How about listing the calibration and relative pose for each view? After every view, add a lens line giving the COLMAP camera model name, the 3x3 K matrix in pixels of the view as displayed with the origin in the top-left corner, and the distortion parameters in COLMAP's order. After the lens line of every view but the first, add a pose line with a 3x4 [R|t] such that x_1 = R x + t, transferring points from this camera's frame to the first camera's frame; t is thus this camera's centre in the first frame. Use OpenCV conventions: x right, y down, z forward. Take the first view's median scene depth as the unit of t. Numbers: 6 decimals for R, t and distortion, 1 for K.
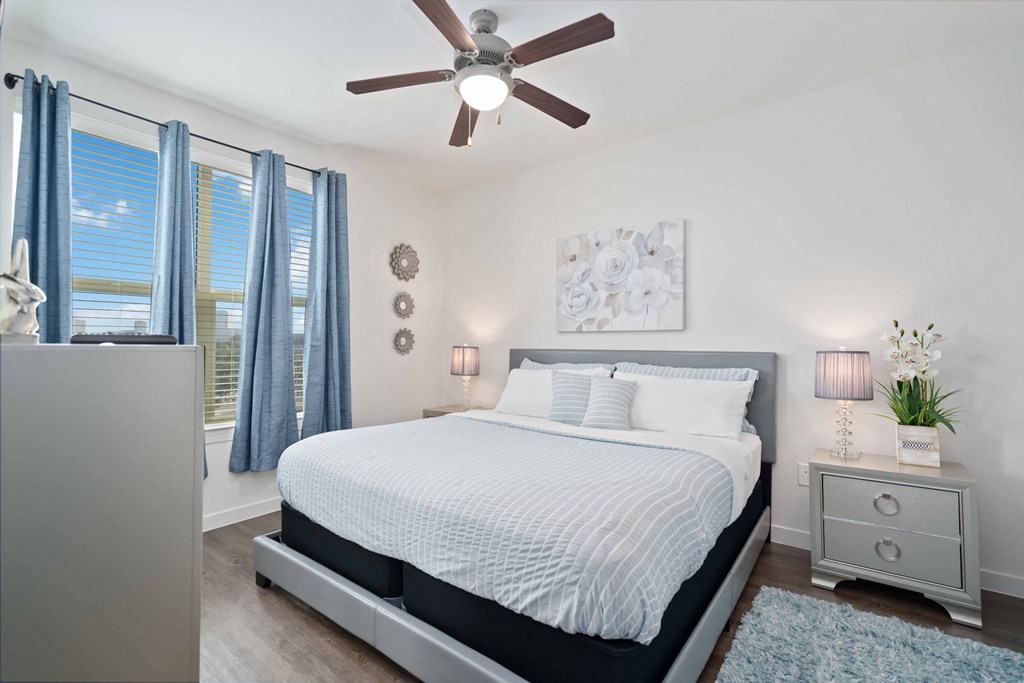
lens RADIAL K [[460.6, 0, 508.5], [0, 460.6, 342.7], [0, 0, 1]] dist [-0.001613, -0.000275]
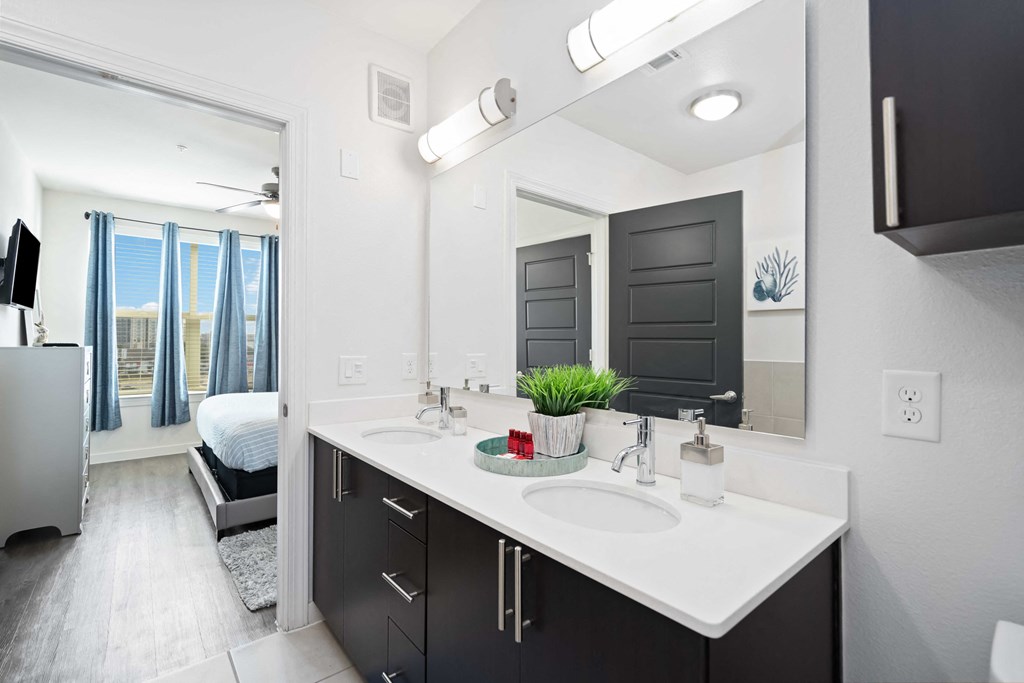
lens RADIAL K [[460.6, 0, 508.1], [0, 460.6, 345.9], [0, 0, 1]] dist [-0.001613, -0.000275]
pose [[0.973996, 0.002512, -0.226550, 0.859486], [-0.000247, 0.999950, 0.010022, -0.009897], [0.226564, -0.009706, 0.973948, -0.408234]]
